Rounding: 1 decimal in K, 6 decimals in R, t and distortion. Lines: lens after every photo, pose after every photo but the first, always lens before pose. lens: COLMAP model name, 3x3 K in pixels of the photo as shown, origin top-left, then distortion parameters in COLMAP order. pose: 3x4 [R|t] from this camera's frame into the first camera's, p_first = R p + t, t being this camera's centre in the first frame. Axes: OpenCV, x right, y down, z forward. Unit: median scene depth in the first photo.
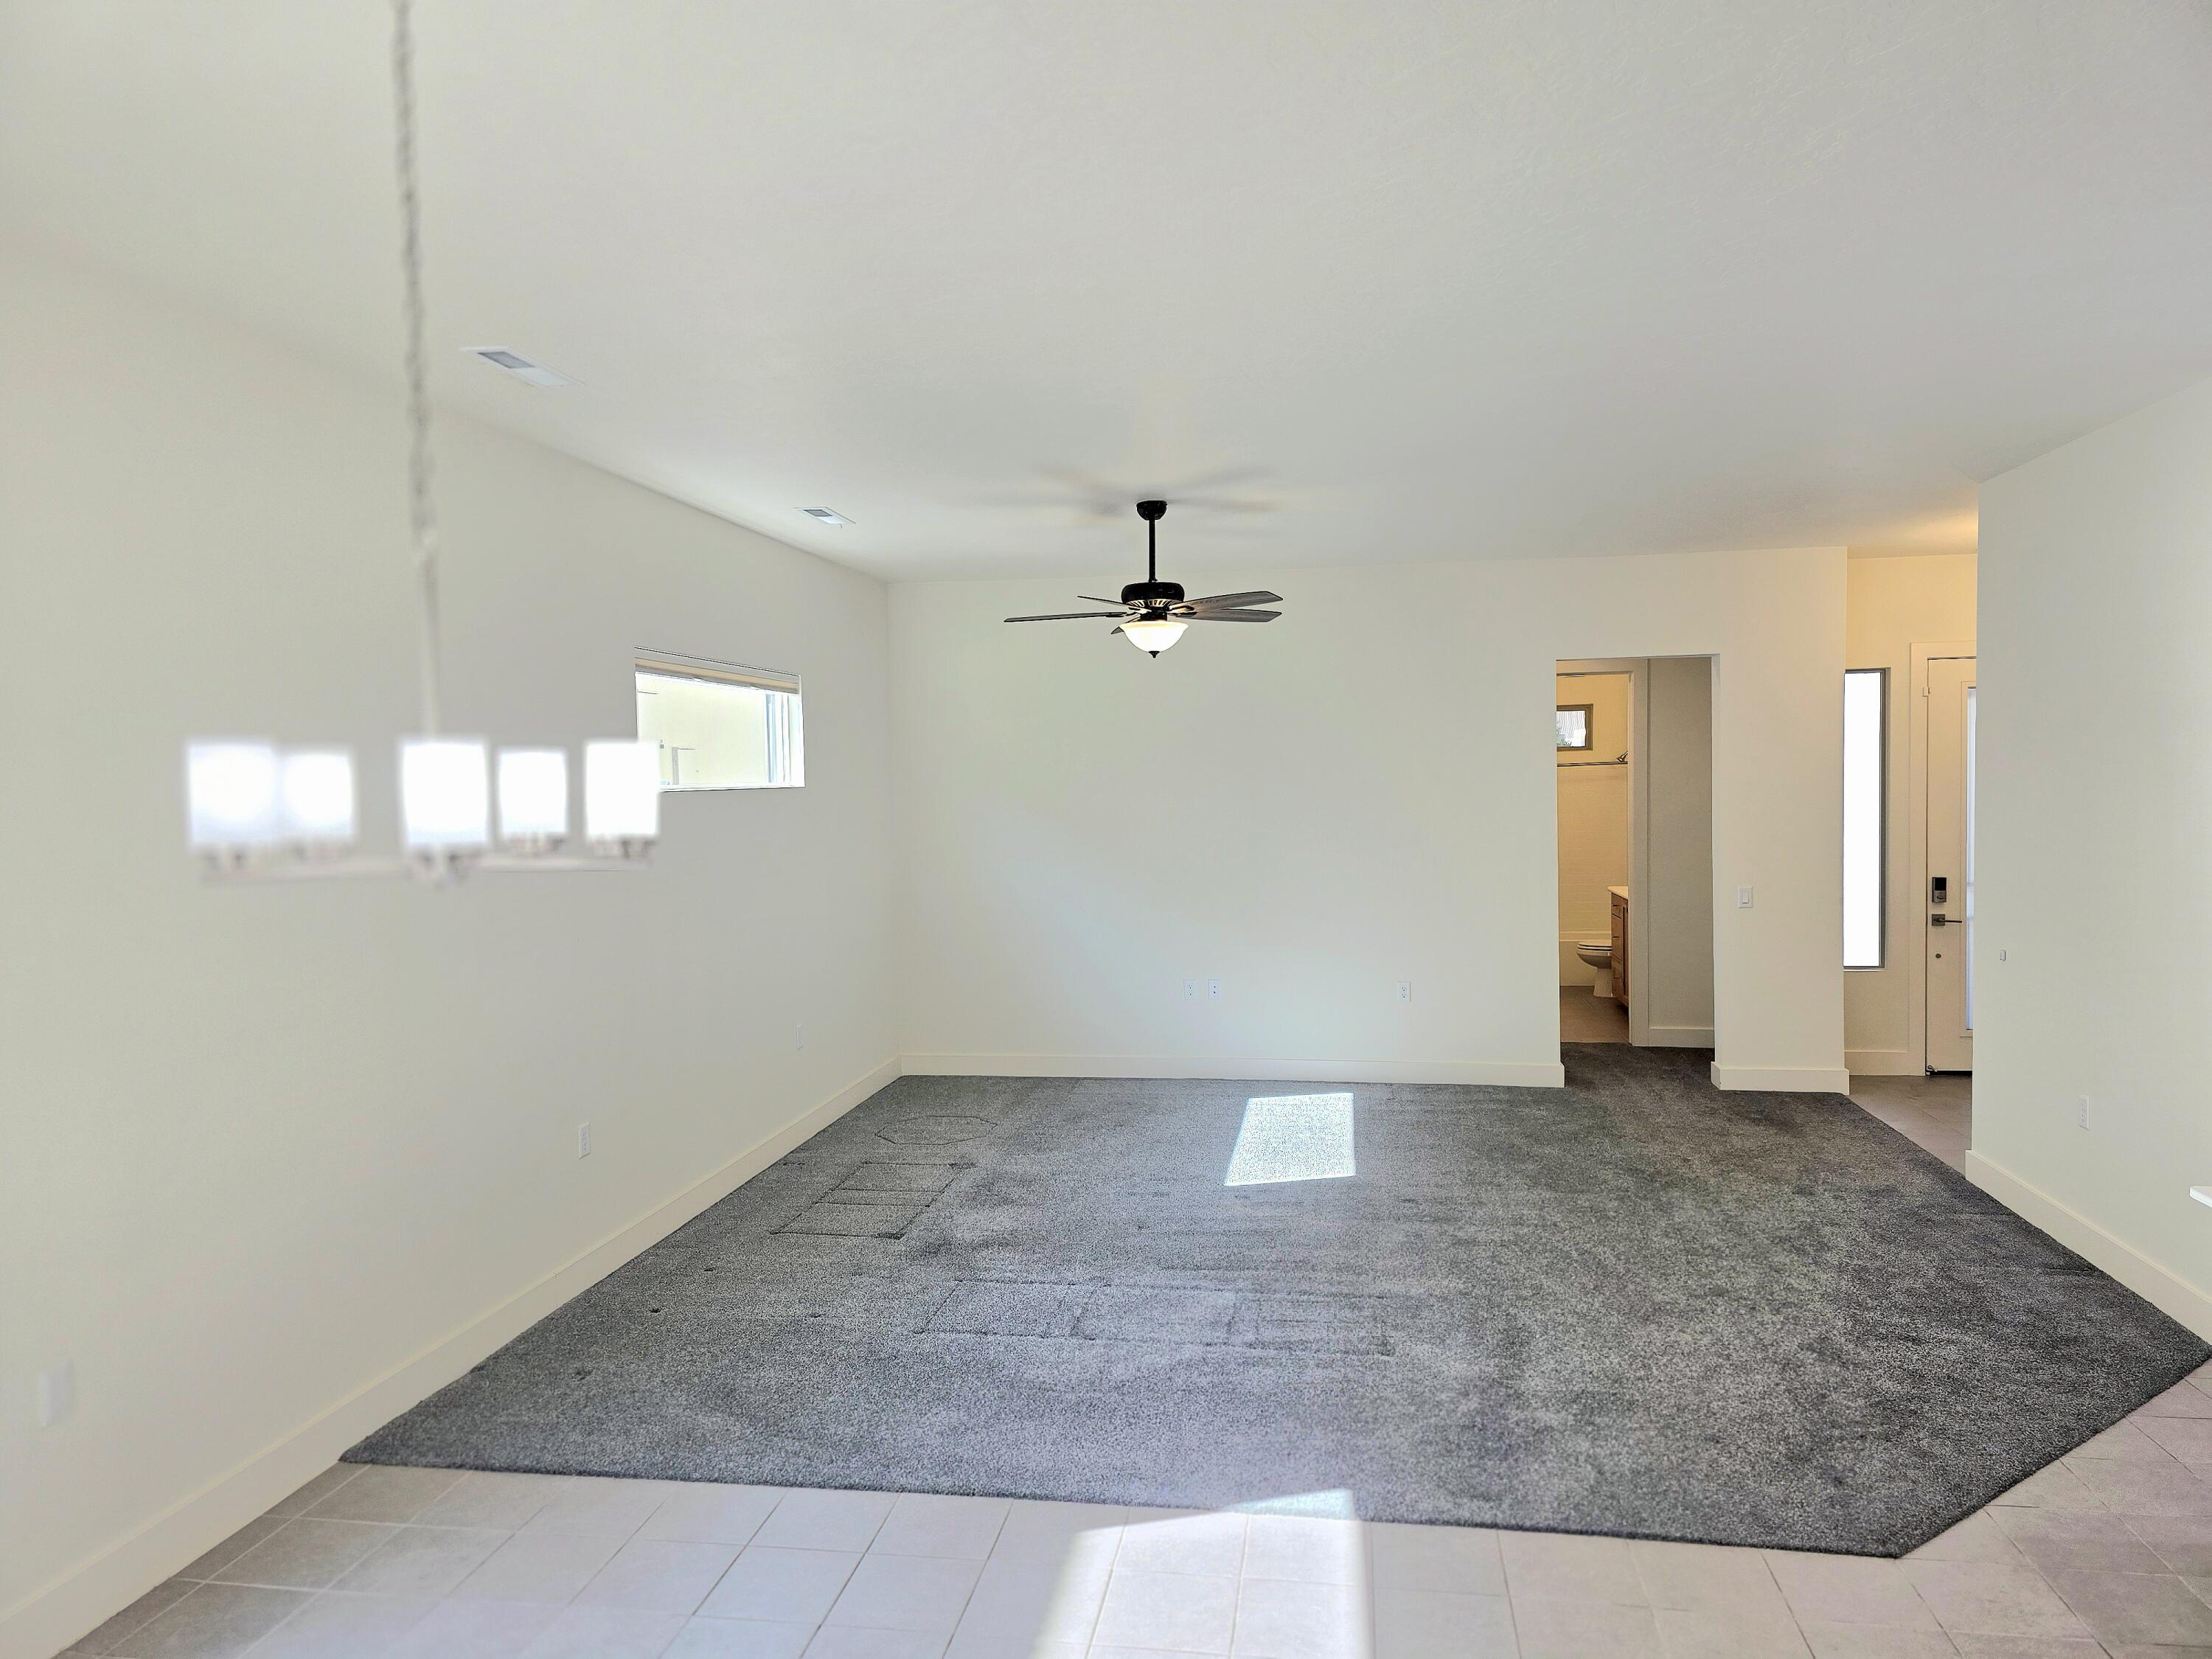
lens RADIAL K [[1486.2, 0, 1106.0], [0, 1486.2, 829.5], [0, 0, 1]] dist [-0.009096, -0.003415]
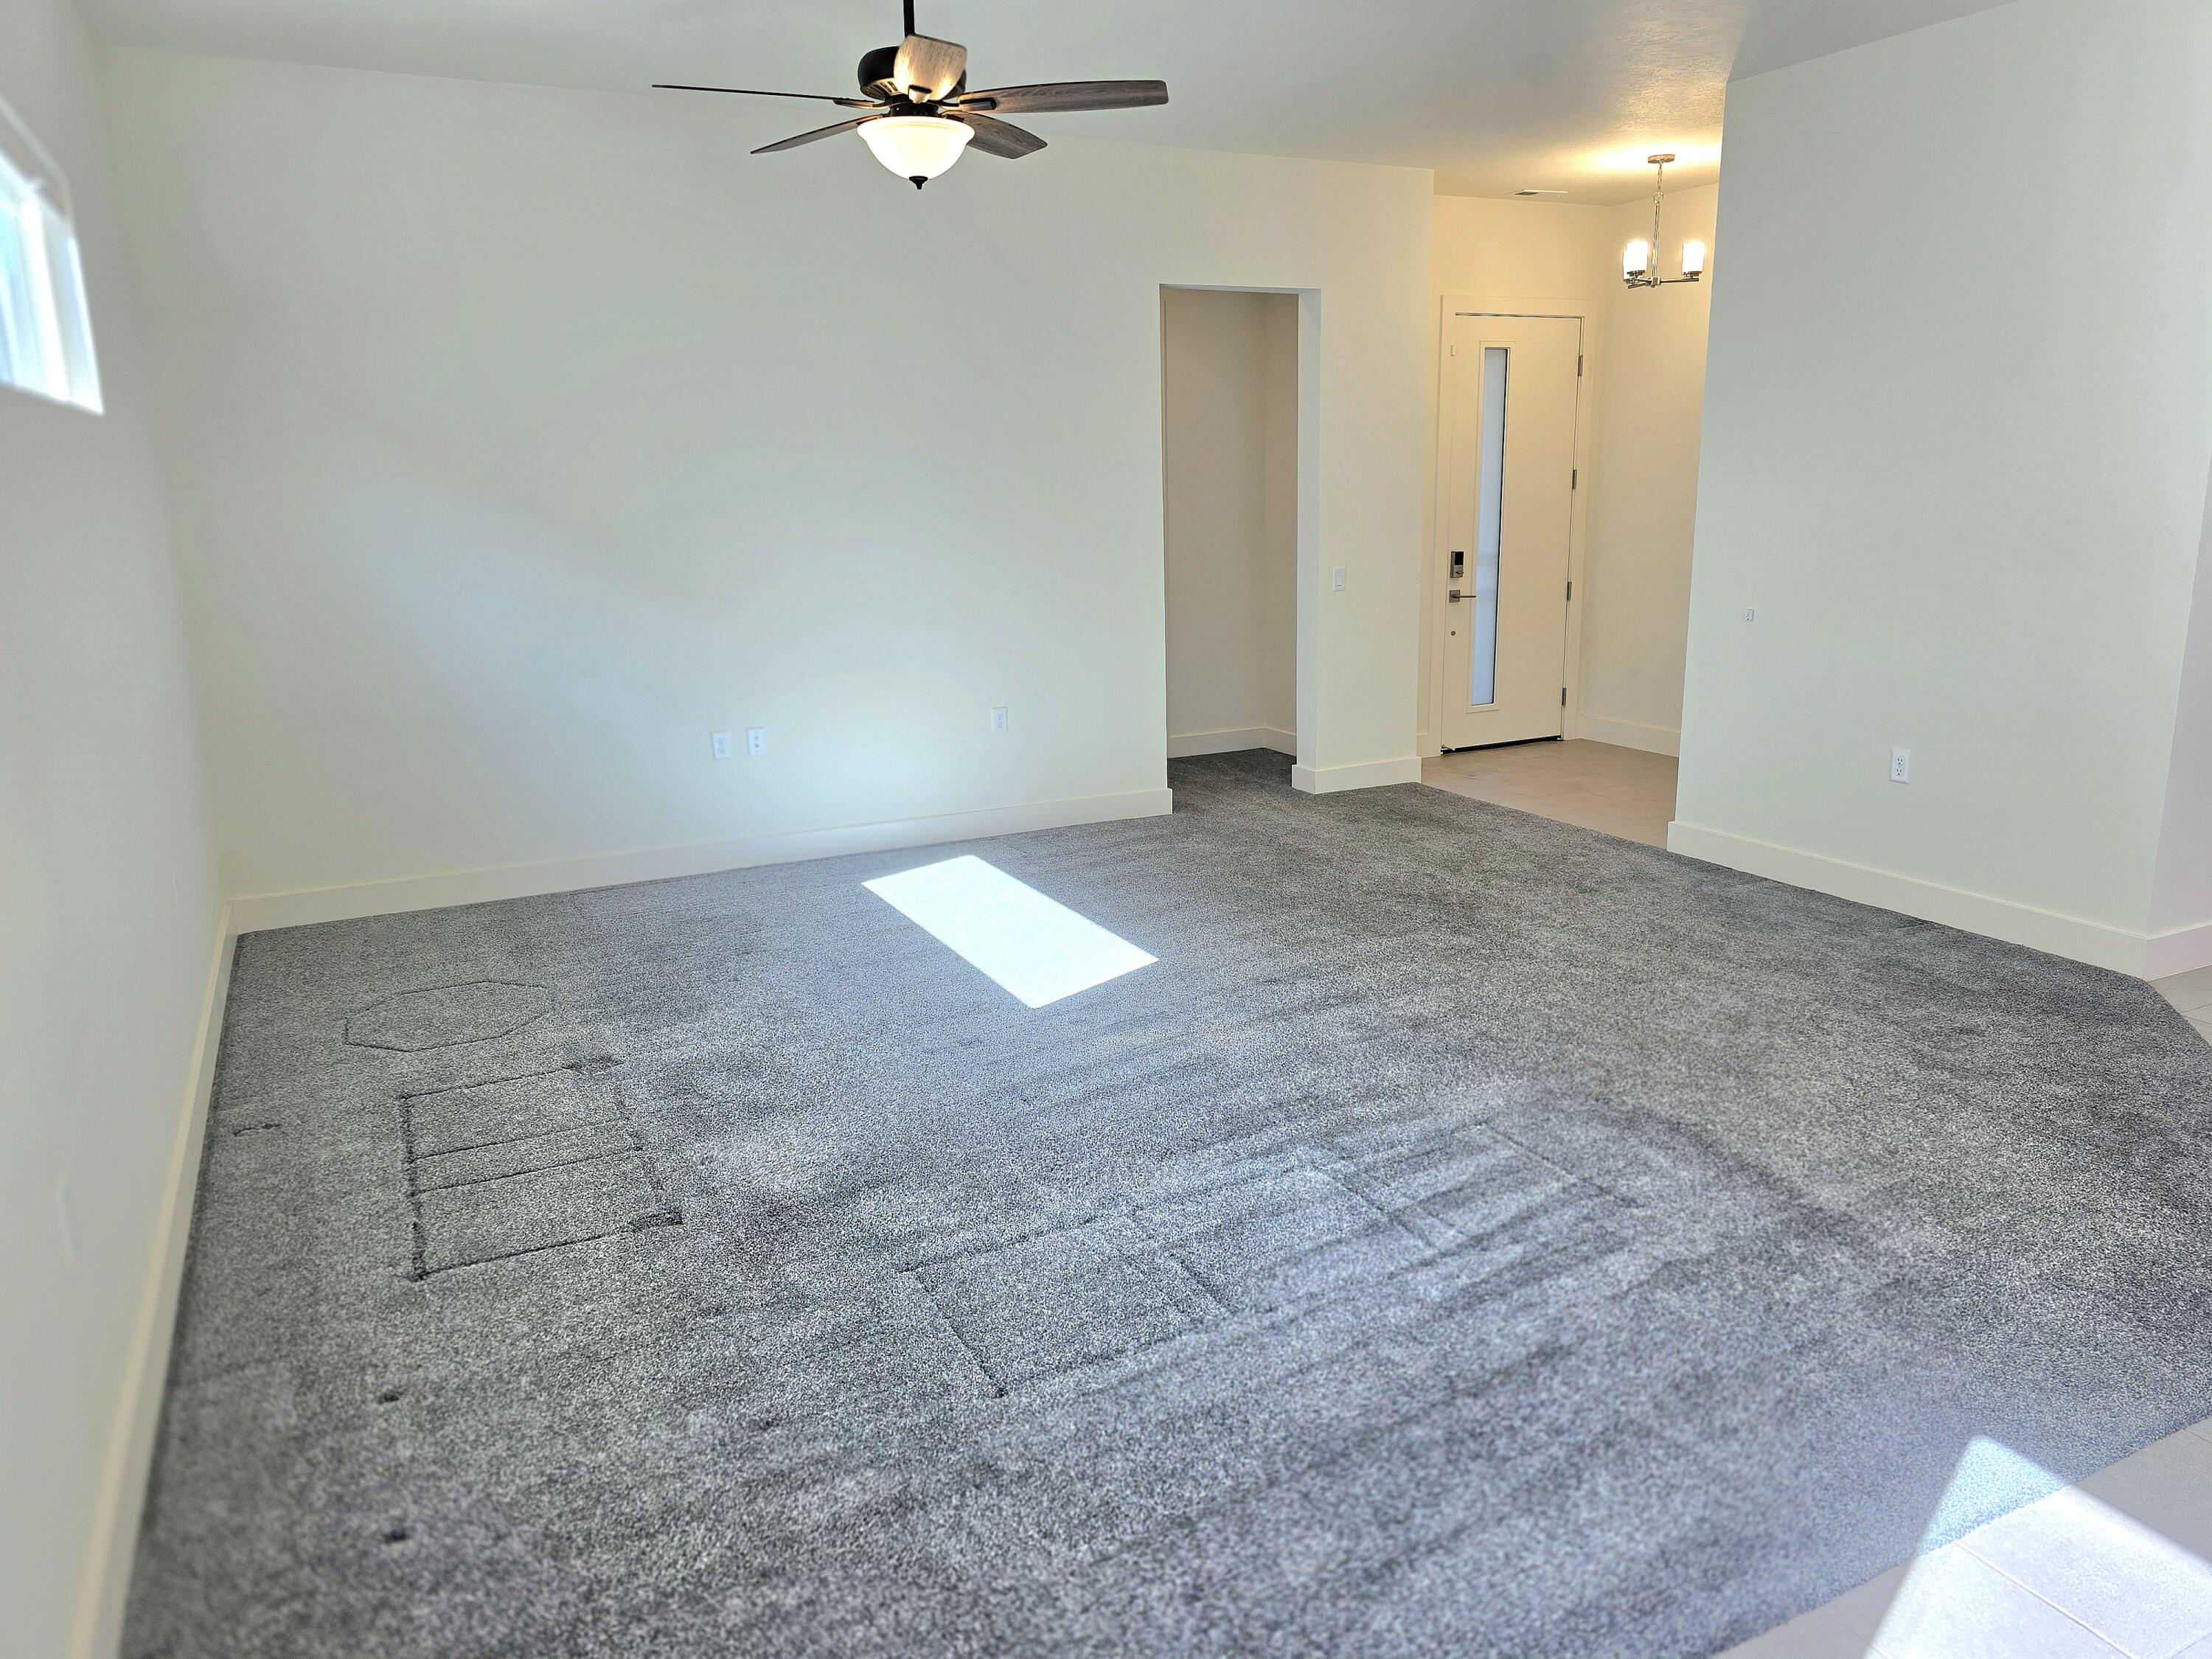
lens RADIAL K [[1515.9, 0, 1106.0], [0, 1515.9, 829.5], [0, 0, 1]] dist [0.025560, -0.001409]
pose [[0.806085, -0.137051, 0.575712, -0.316035], [0.030616, 0.981170, 0.190705, 0.019869], [-0.591008, -0.136099, 0.795102, 0.445875]]
